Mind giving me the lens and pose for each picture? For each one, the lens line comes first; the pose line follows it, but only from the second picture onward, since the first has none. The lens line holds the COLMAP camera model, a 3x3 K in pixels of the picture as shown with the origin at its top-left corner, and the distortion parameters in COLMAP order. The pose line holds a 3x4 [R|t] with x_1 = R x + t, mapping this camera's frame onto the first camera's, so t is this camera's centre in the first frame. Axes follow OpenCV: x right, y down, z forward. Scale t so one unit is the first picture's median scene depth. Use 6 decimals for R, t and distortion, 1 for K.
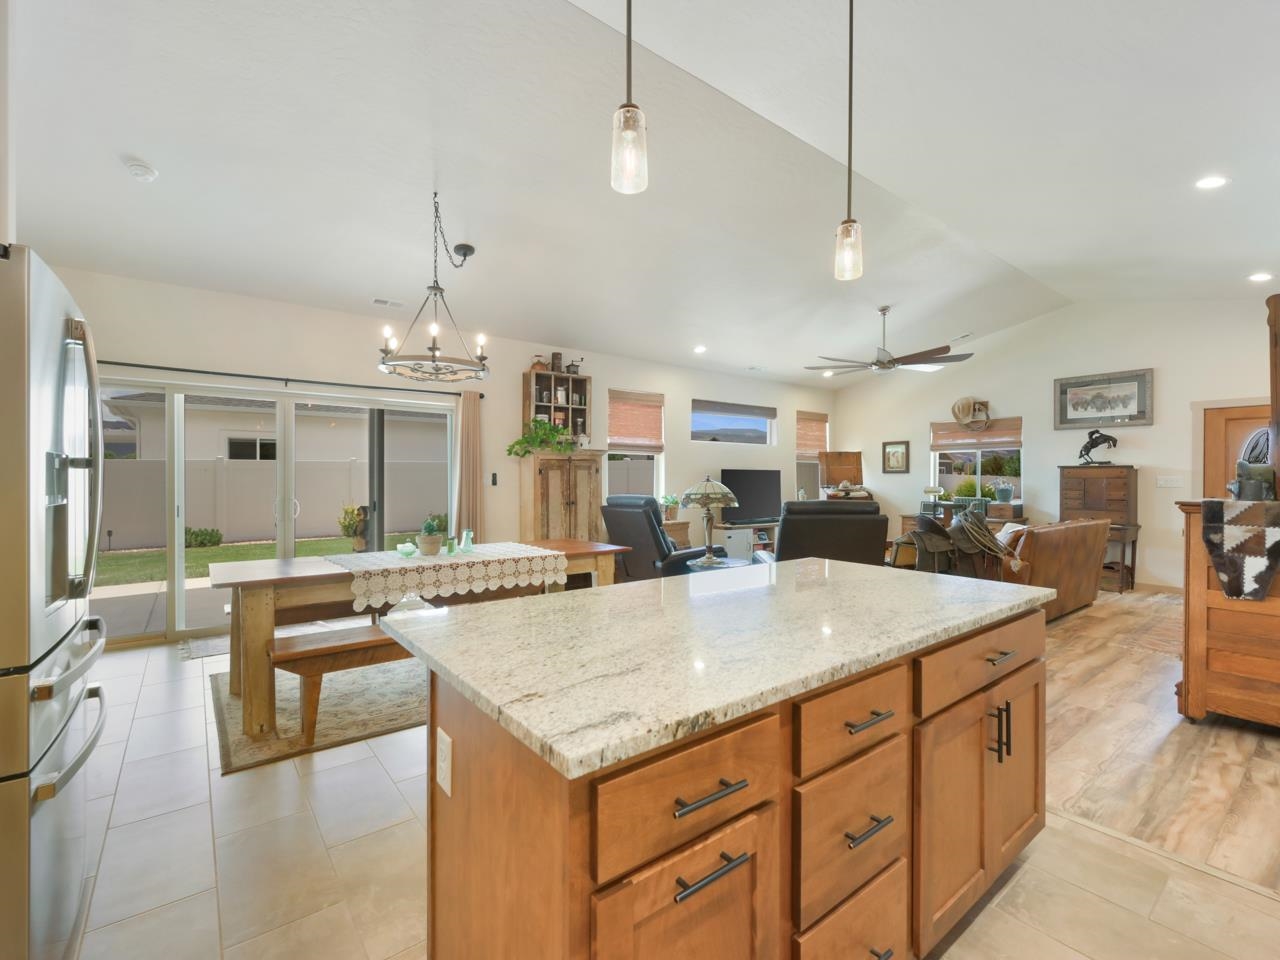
lens RADIAL K [[575.7, 0, 640.0], [0, 575.7, 480.0], [0, 0, 1]] dist [-0.000372, -0.000122]
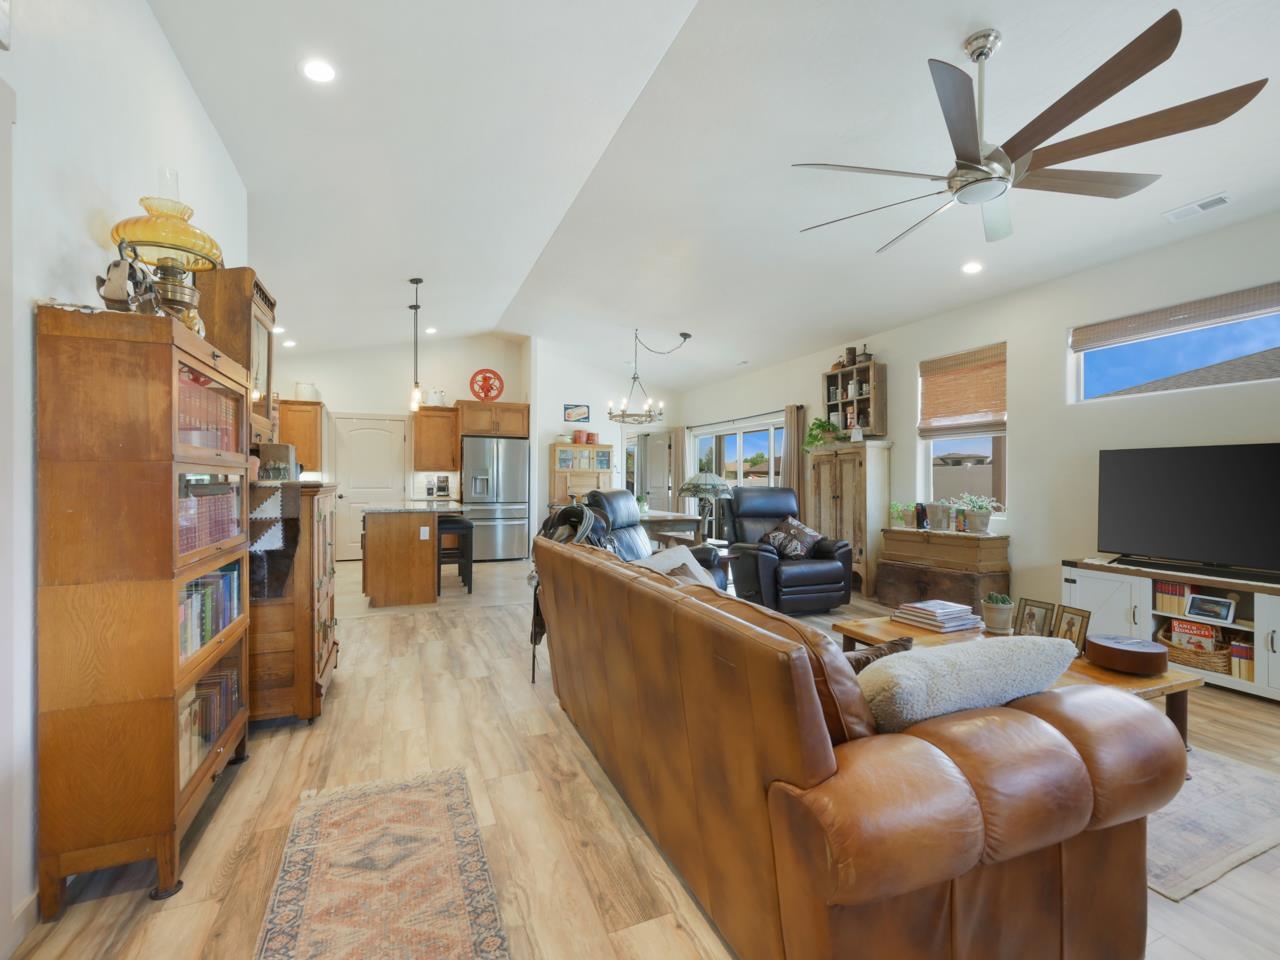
lens RADIAL K [[567.3, 0, 639.7], [0, 567.3, 483.3], [0, 0, 1]] dist [-0.000787, 0.000116]
pose [[-0.263101, 0.000997, -0.964768, 0.876908], [-0.007609, 0.999966, 0.003109, 0.014347], [0.964738, 0.008159, -0.263085, 0.881209]]
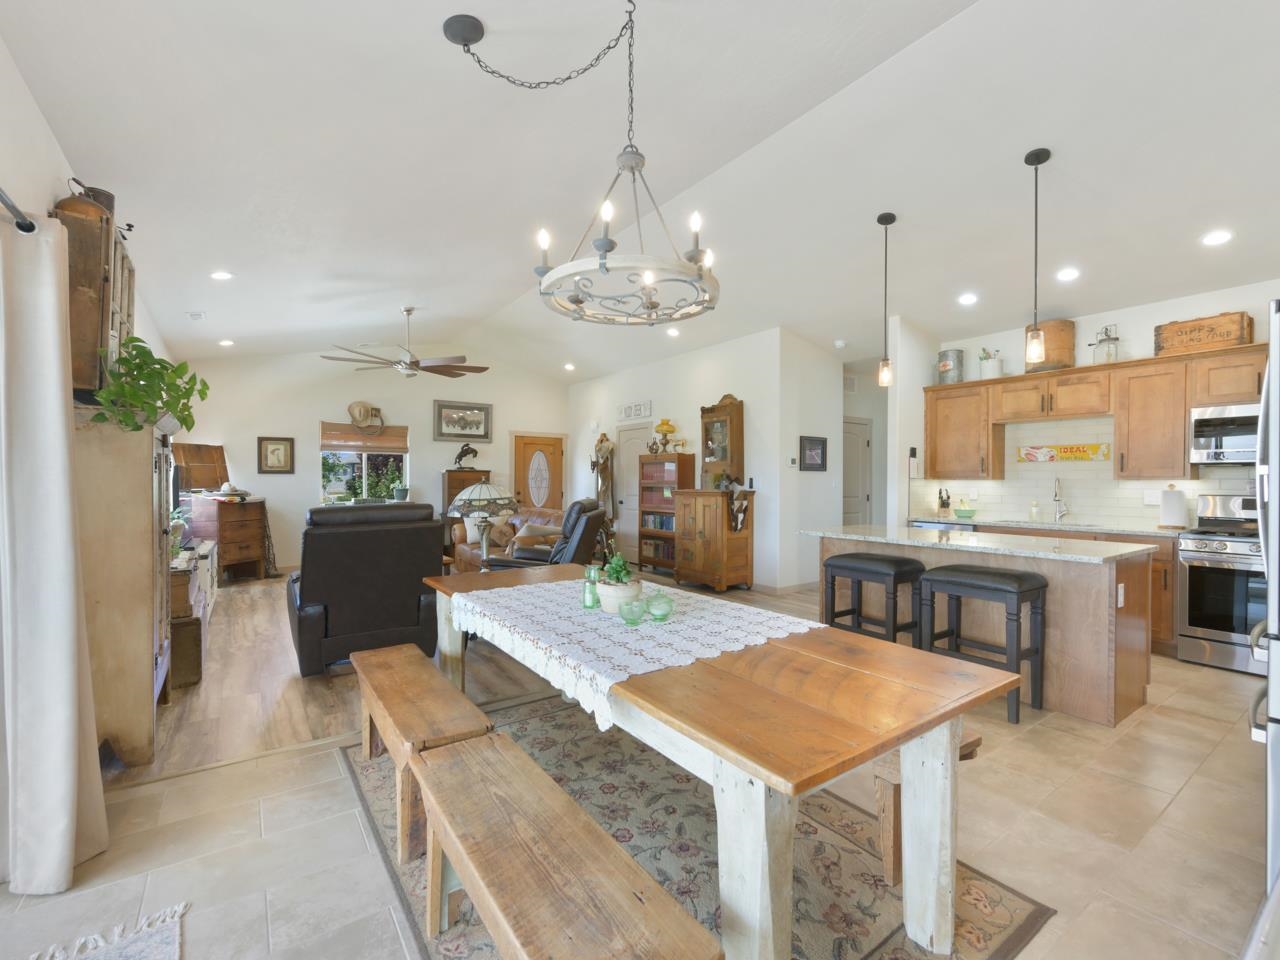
lens RADIAL K [[567.3, 0, 639.7], [0, 567.3, 483.3], [0, 0, 1]] dist [-0.000787, 0.000116]
pose [[0.050147, -0.007126, 0.998716, -0.538609], [0.001527, 0.999974, 0.007058, -0.002967], [-0.998741, 0.001171, 0.050156, 0.554605]]
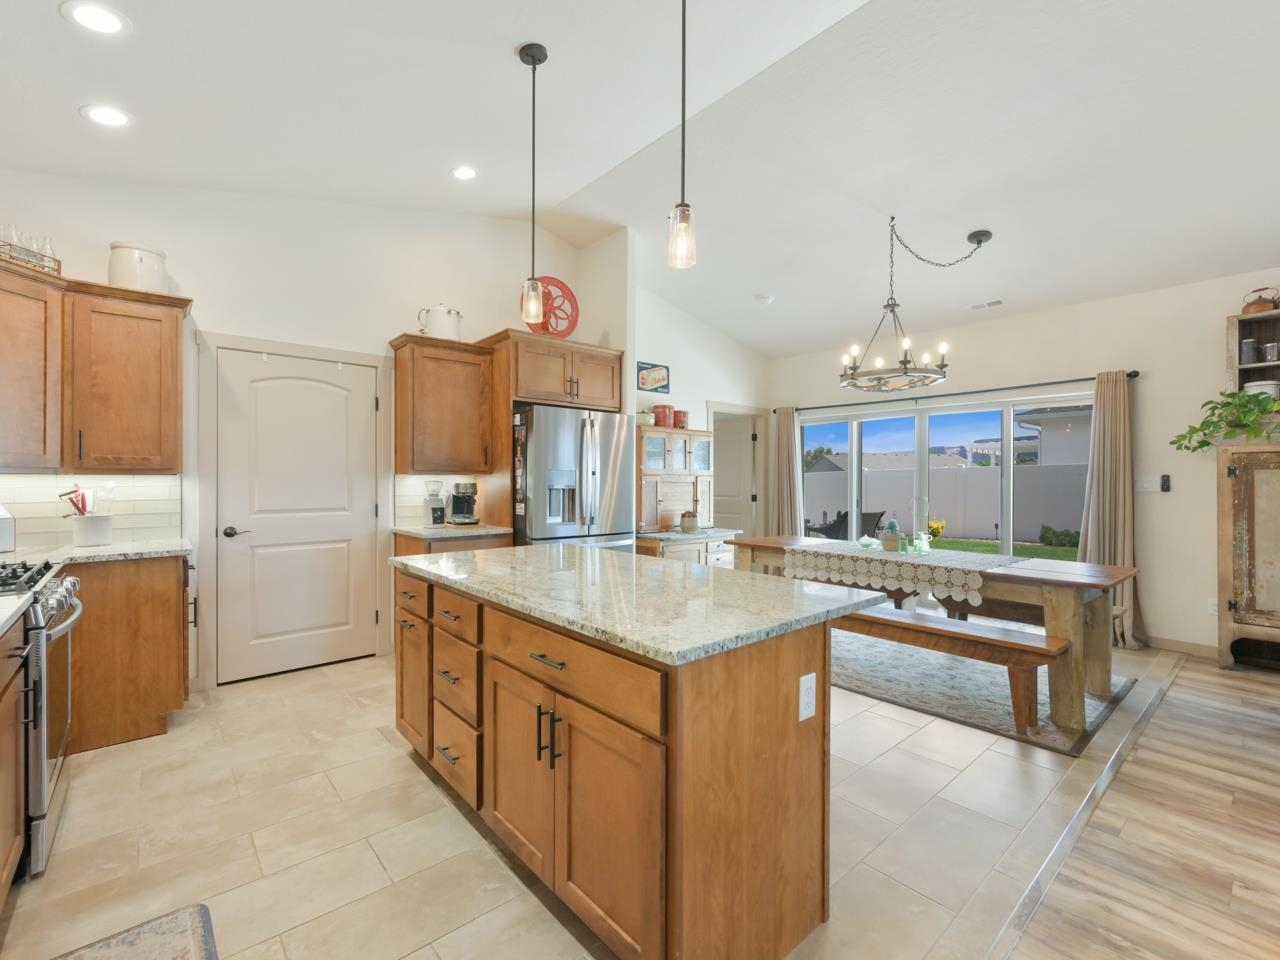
lens RADIAL K [[567.3, 0, 639.7], [0, 567.3, 483.3], [0, 0, 1]] dist [-0.000787, 0.000116]
pose [[0.049417, 0.005722, -0.998762, 0.396547], [-0.008367, 0.999951, 0.005314, 0.000429], [0.998743, 0.008094, 0.049462, 0.275084]]
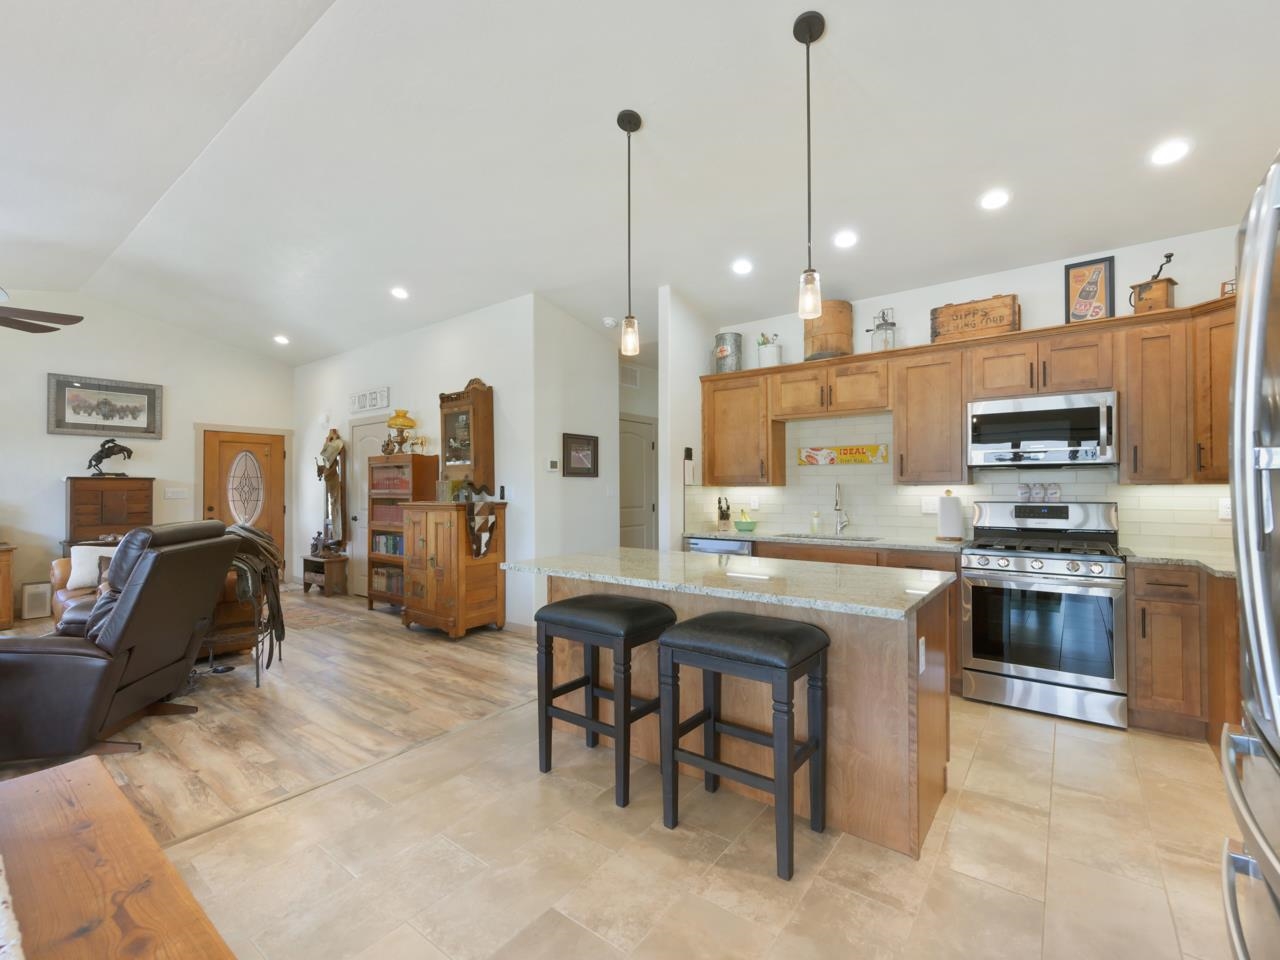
lens RADIAL K [[567.3, 0, 639.7], [0, 567.3, 483.3], [0, 0, 1]] dist [-0.000787, 0.000116]
pose [[-0.247995, 0.007953, 0.968729, -0.326323], [0.008778, 0.999944, -0.005962, -0.002258], [-0.968722, 0.007025, -0.248051, 0.415979]]
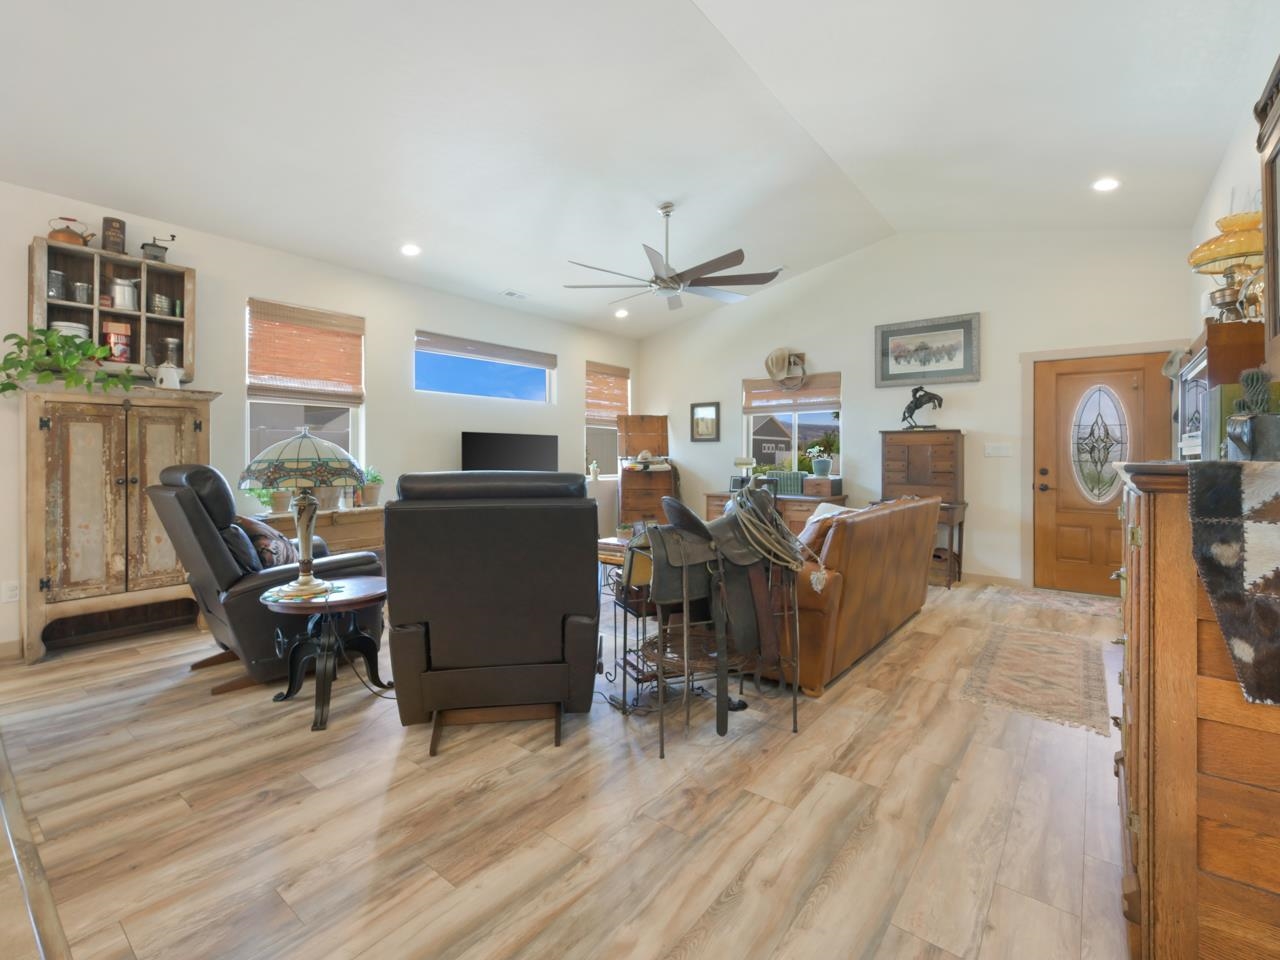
lens RADIAL K [[578.2, 0, 640.5], [0, 578.2, 451.4], [0, 0, 1]] dist [-0.001174, 0.000034]
pose [[0.971907, 0.003972, 0.235332, 0.223979], [-0.001508, 0.999942, -0.010649, 0.015006], [-0.235361, 0.009995, 0.971857, 0.311038]]
